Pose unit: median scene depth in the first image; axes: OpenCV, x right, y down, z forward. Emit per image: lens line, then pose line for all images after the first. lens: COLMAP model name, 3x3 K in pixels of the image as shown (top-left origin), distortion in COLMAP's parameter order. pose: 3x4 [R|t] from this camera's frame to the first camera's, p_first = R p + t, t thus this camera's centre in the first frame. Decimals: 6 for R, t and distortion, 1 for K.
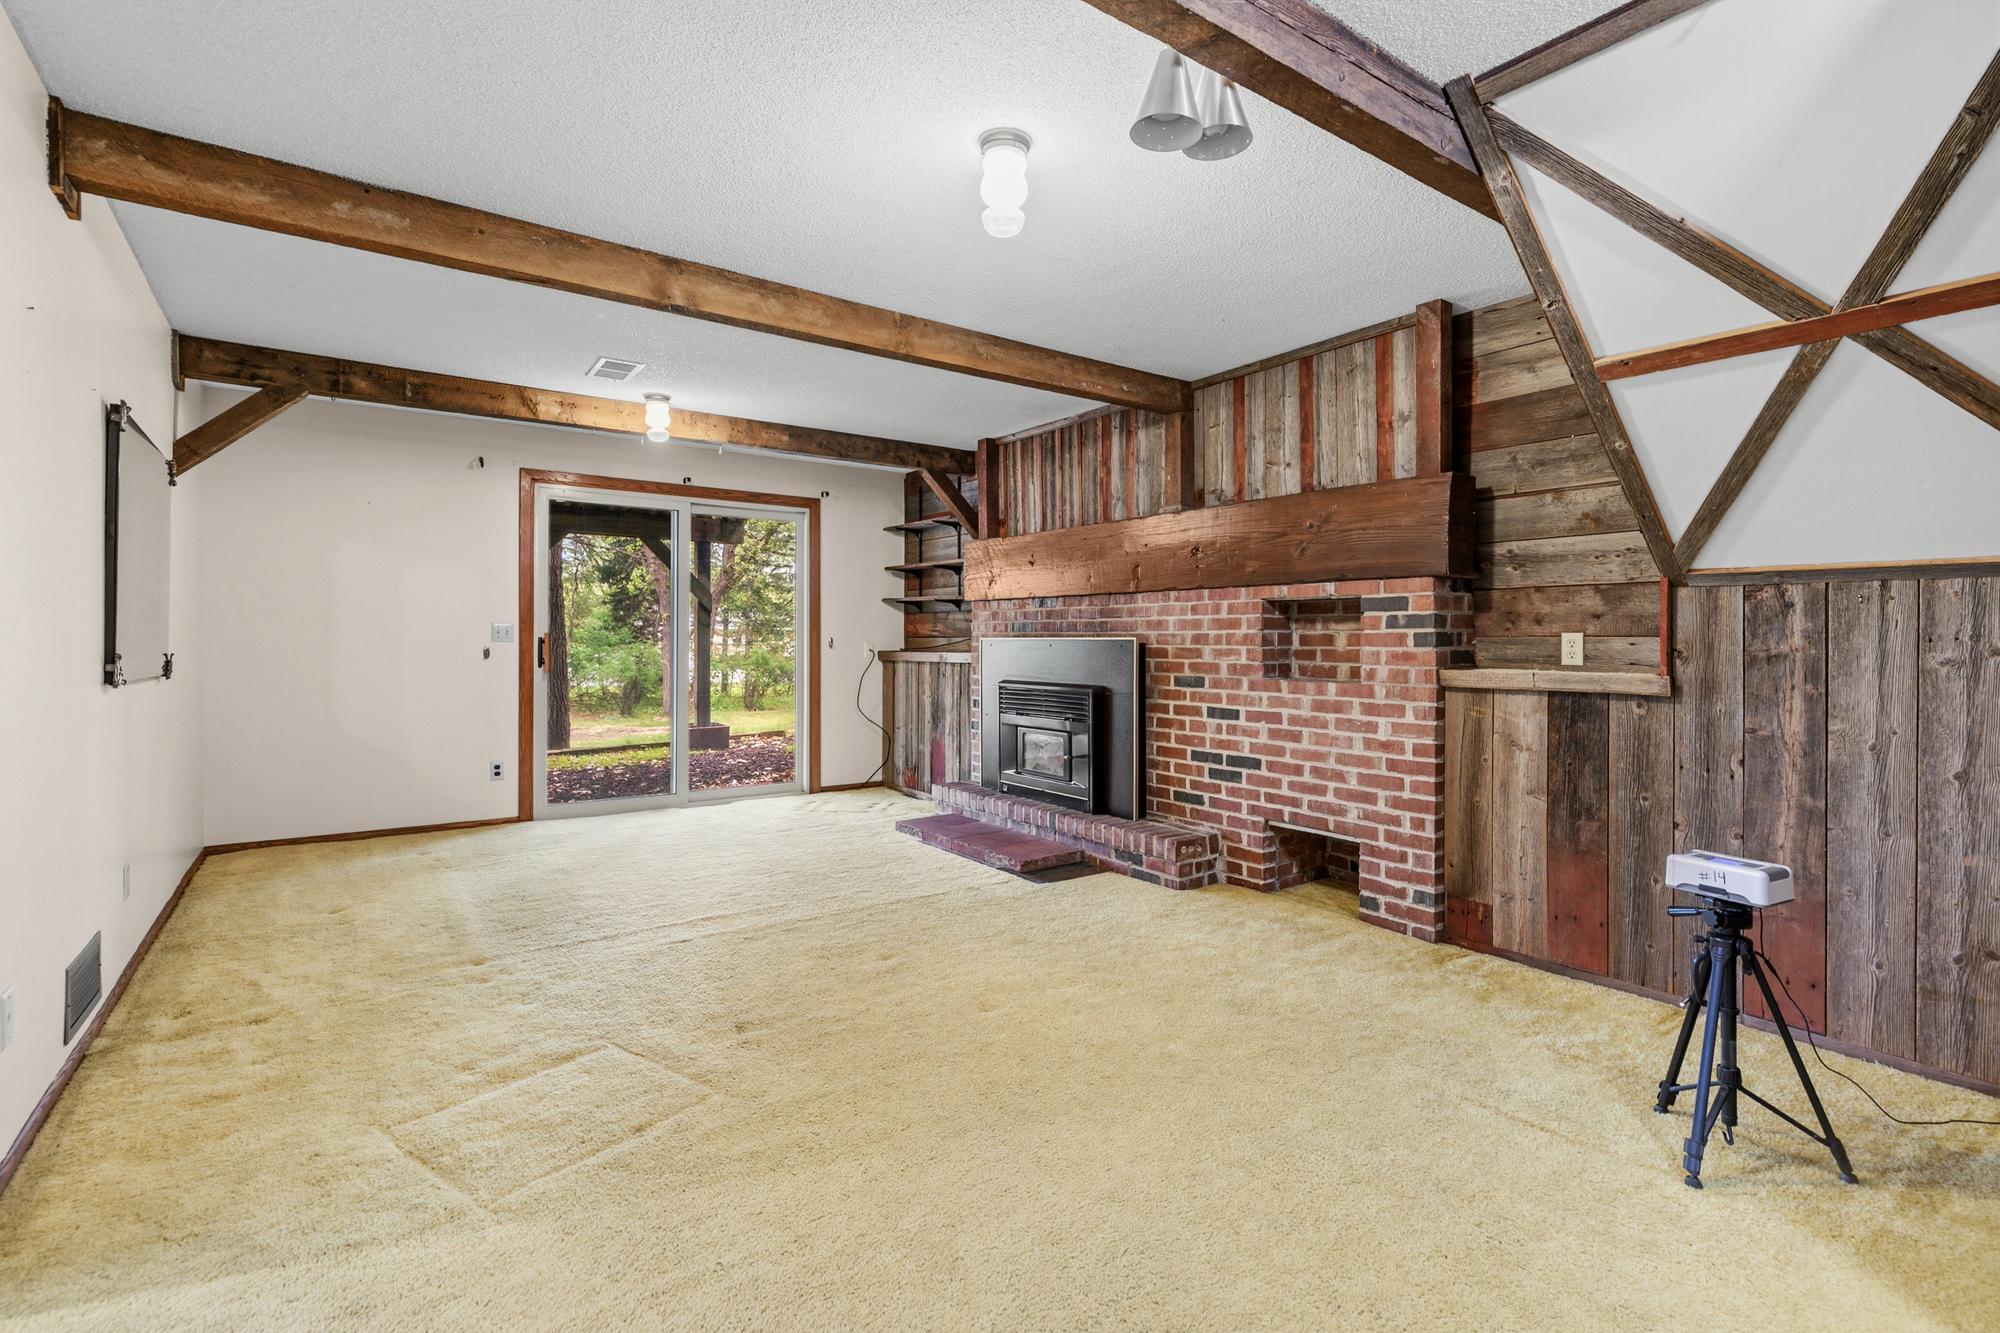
lens RADIAL K [[915.2, 0, 1000.6], [0, 915.2, 636.8], [0, 0, 1]] dist [0.009384, -0.000135]
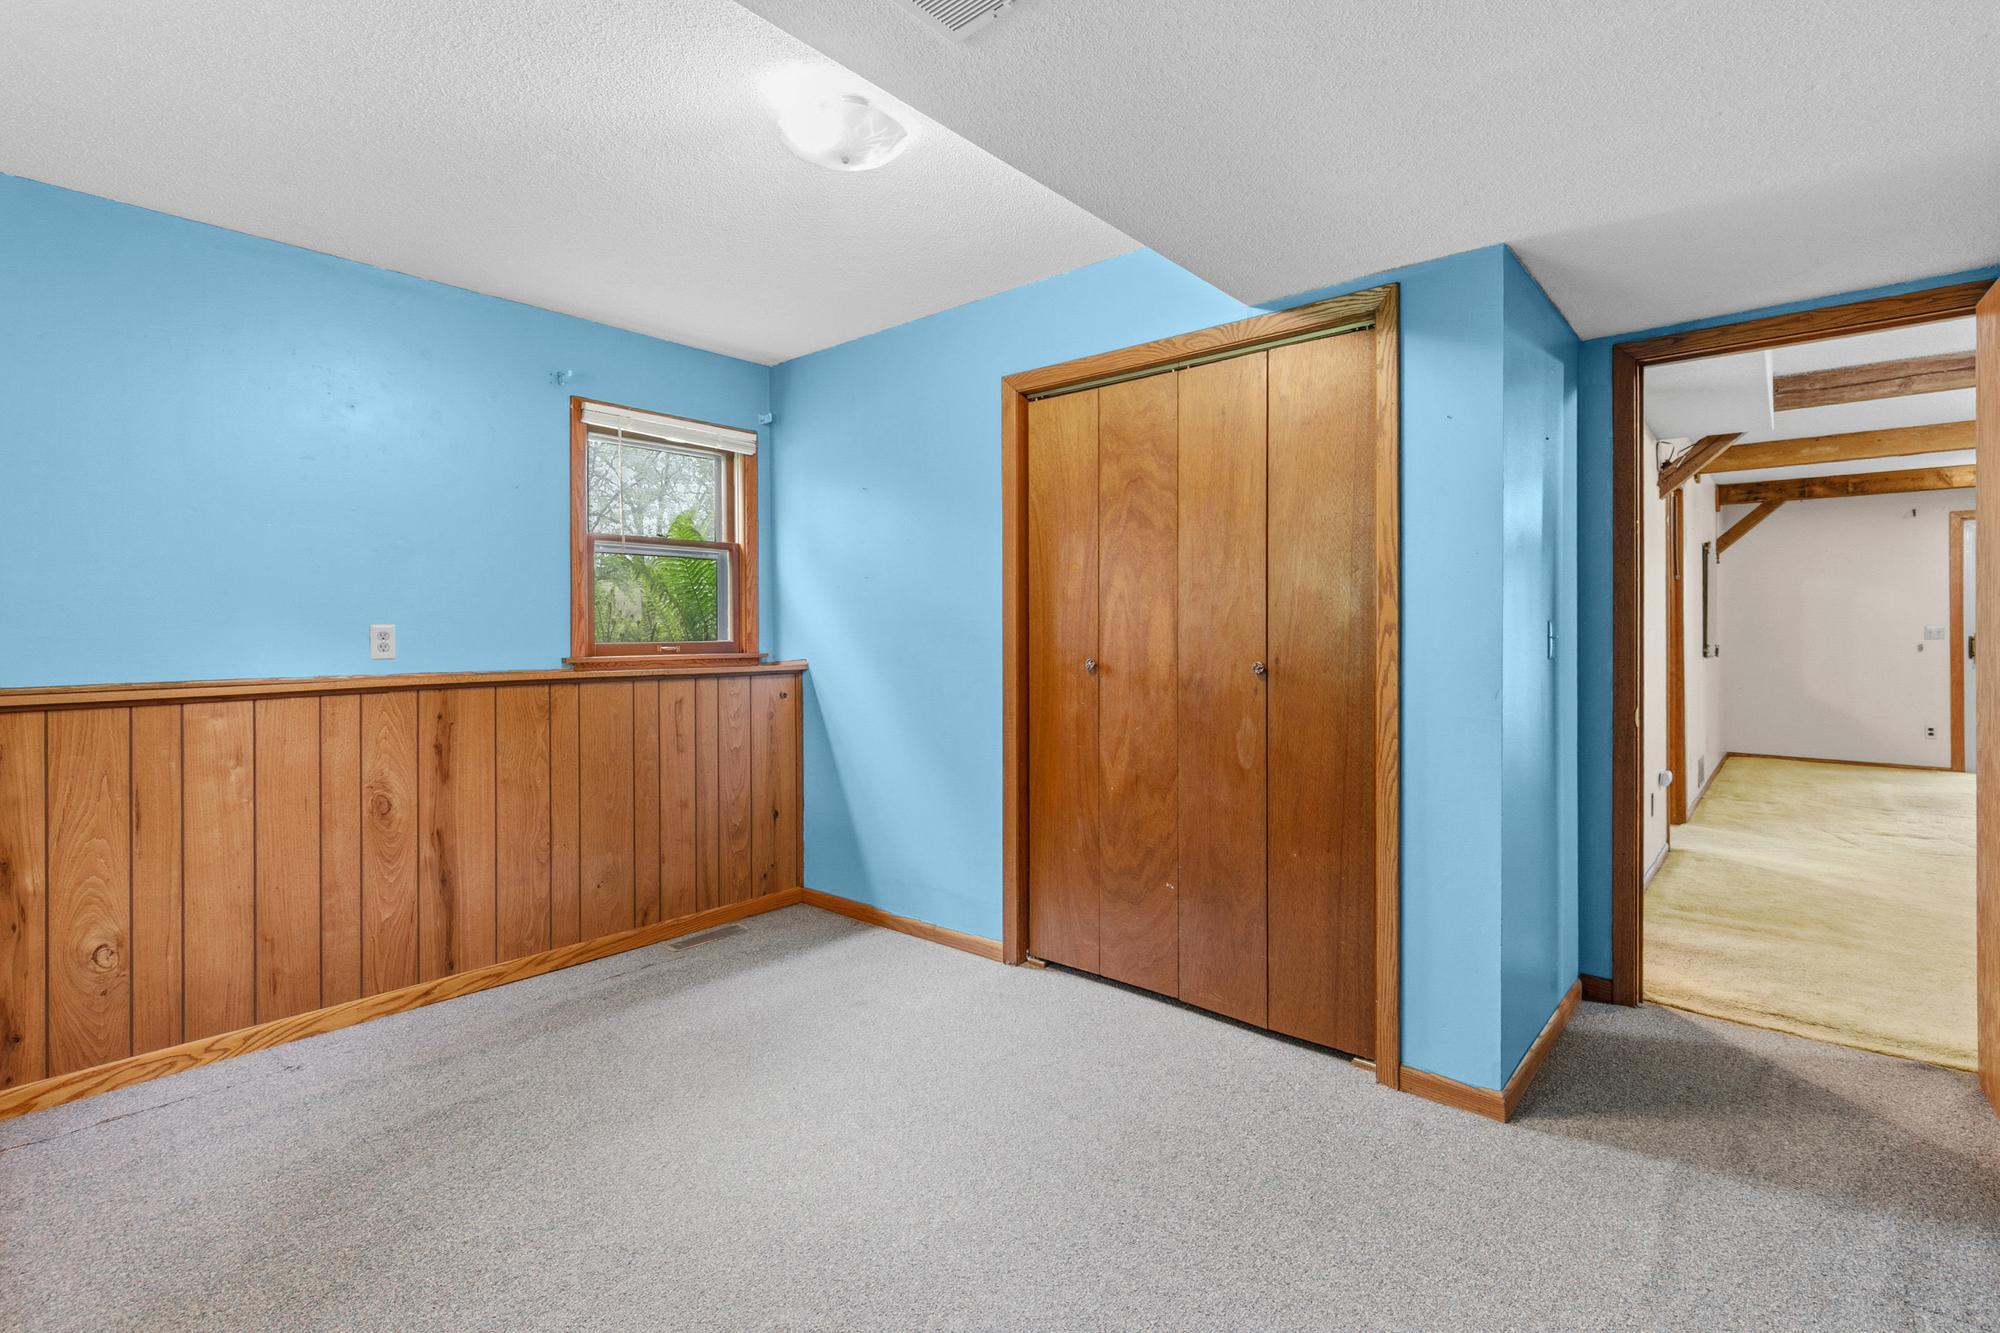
lens RADIAL K [[915.2, 0, 1000.6], [0, 915.2, 636.8], [0, 0, 1]] dist [0.009384, -0.000135]
pose [[0.222872, -0.004634, -0.974837, 0.658794], [0.006298, 0.999975, -0.003313, -0.003667], [0.974827, -0.005401, 0.222895, -0.898446]]
